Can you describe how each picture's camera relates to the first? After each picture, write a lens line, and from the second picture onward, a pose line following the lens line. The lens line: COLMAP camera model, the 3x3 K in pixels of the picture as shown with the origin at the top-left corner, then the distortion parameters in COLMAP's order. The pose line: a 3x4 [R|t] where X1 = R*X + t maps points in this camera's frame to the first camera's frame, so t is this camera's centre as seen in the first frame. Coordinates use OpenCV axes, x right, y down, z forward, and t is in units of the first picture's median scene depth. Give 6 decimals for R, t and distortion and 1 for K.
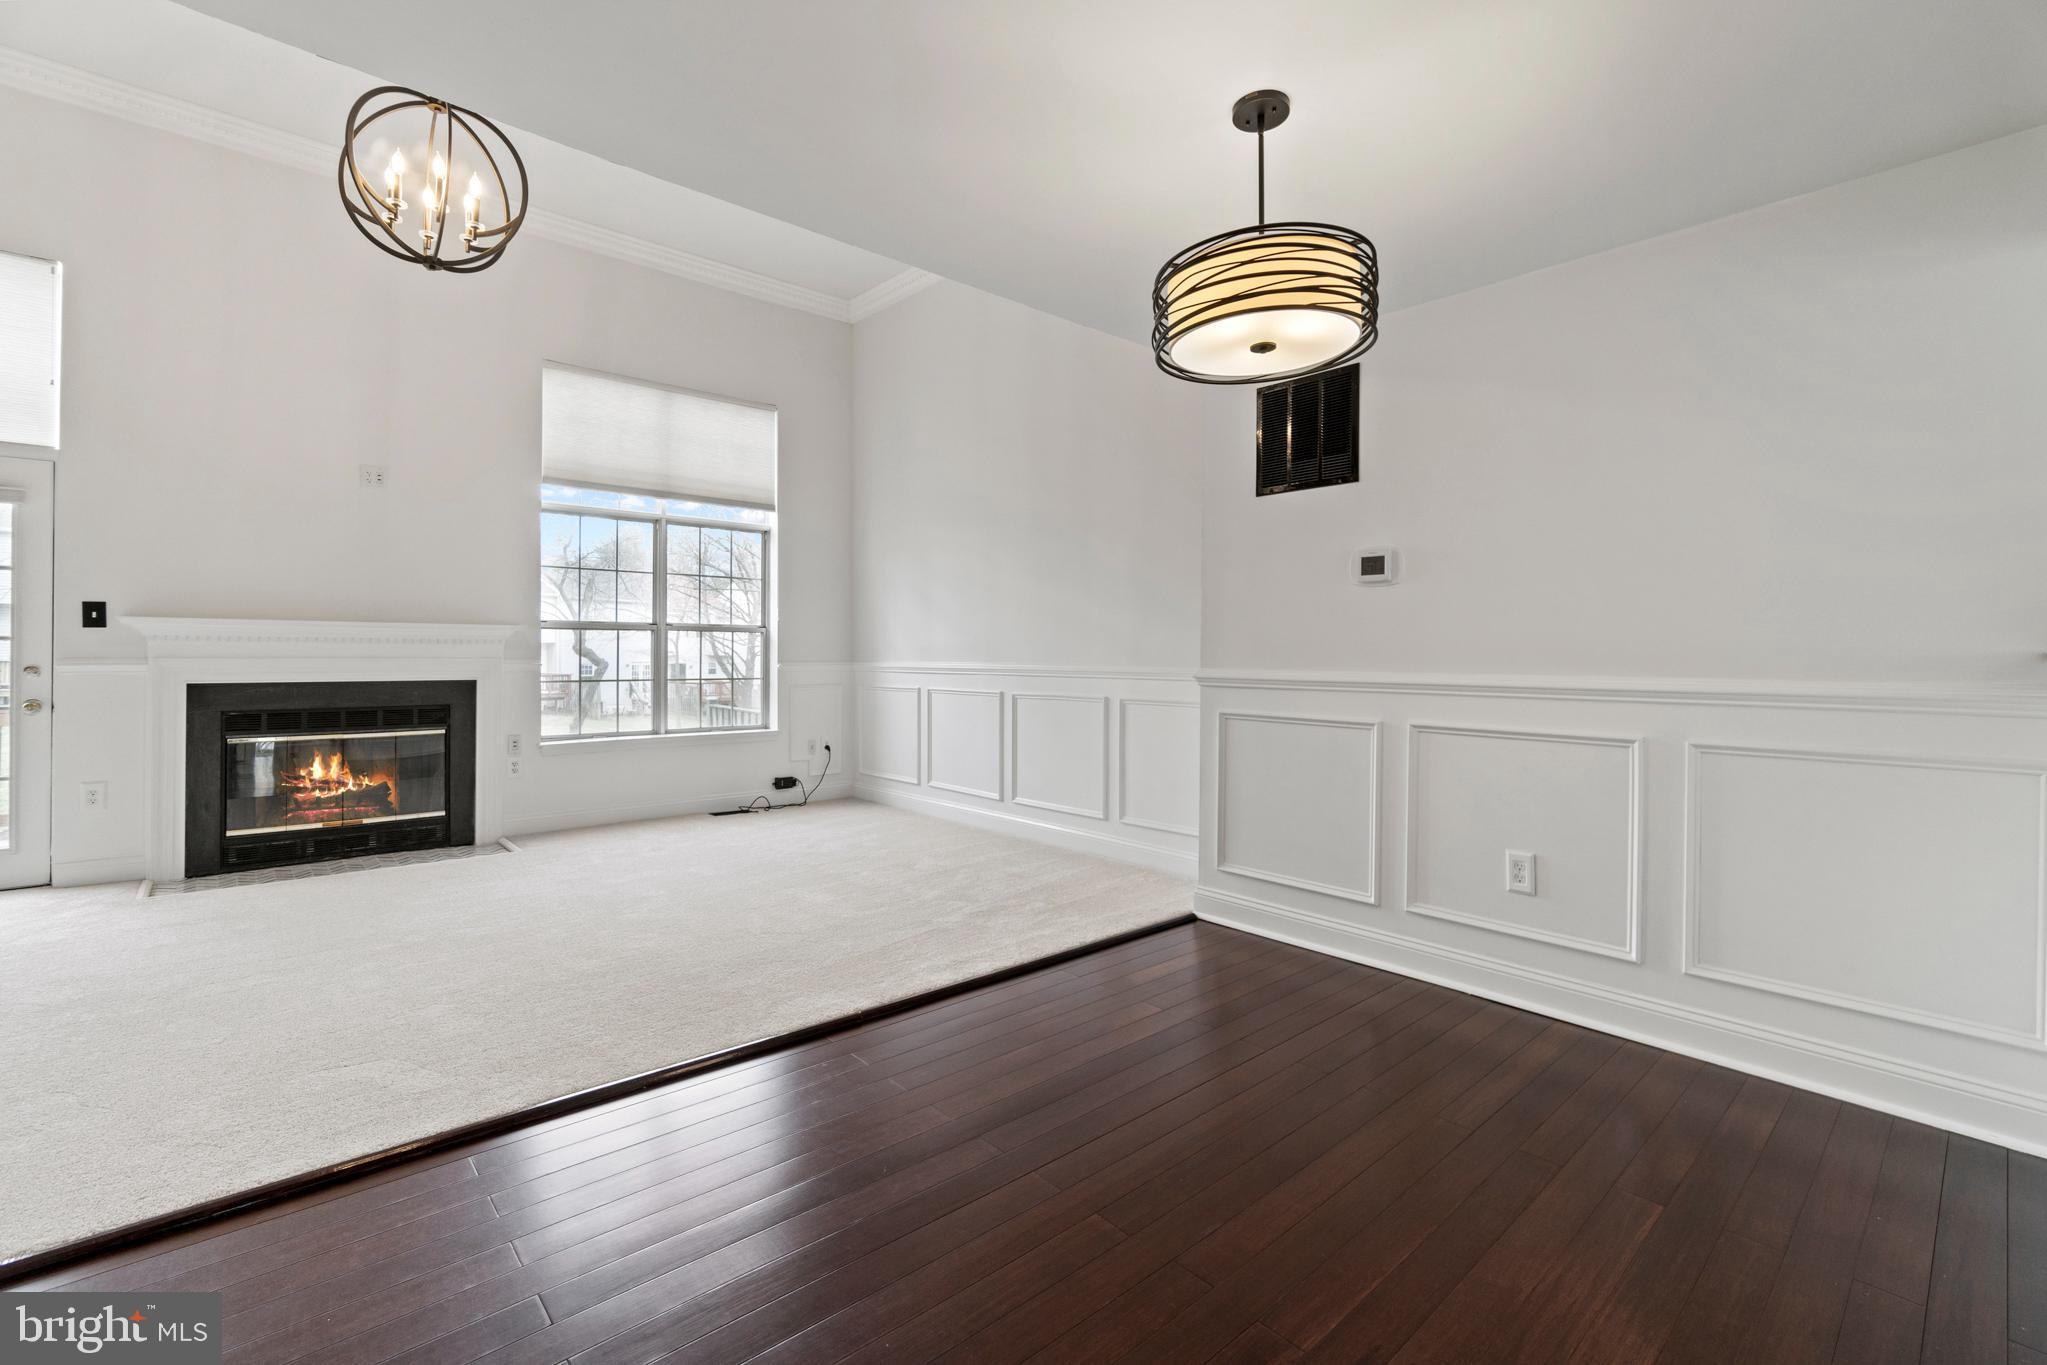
lens RADIAL K [[883.6, 0, 1023.5], [0, 883.6, 682.5], [0, 0, 1]] dist [0.000026, 0.000366]
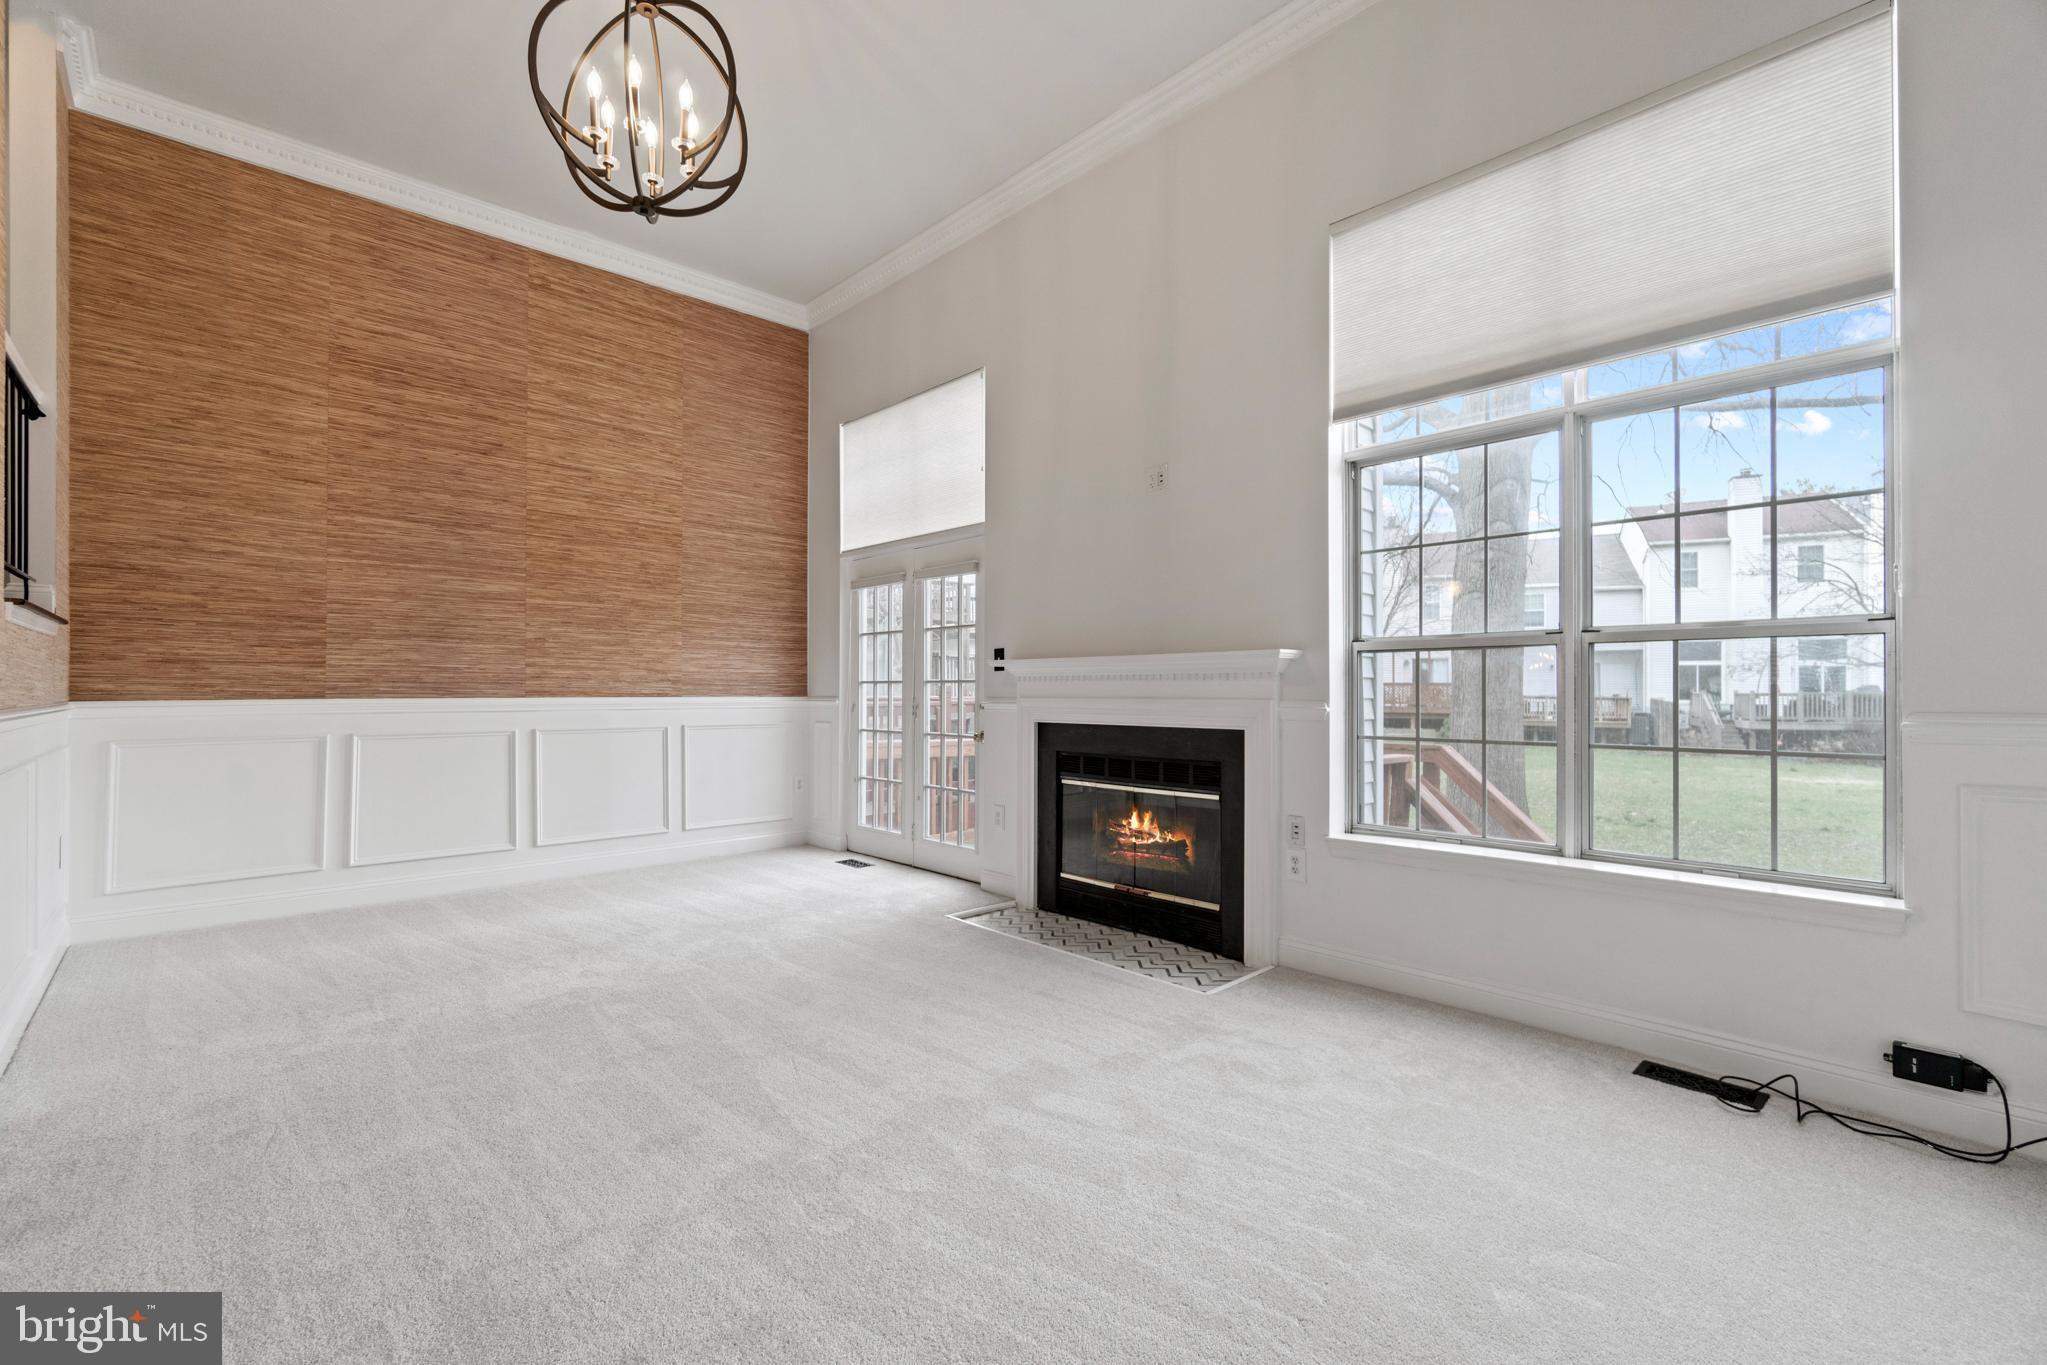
lens RADIAL K [[883.6, 0, 1023.5], [0, 883.6, 682.5], [0, 0, 1]] dist [0.000026, 0.000366]
pose [[0.017975, 0.000009, -0.999838, 0.089750], [-0.018335, 0.999832, -0.000321, -0.040395], [0.999670, 0.018338, 0.017973, 0.864559]]
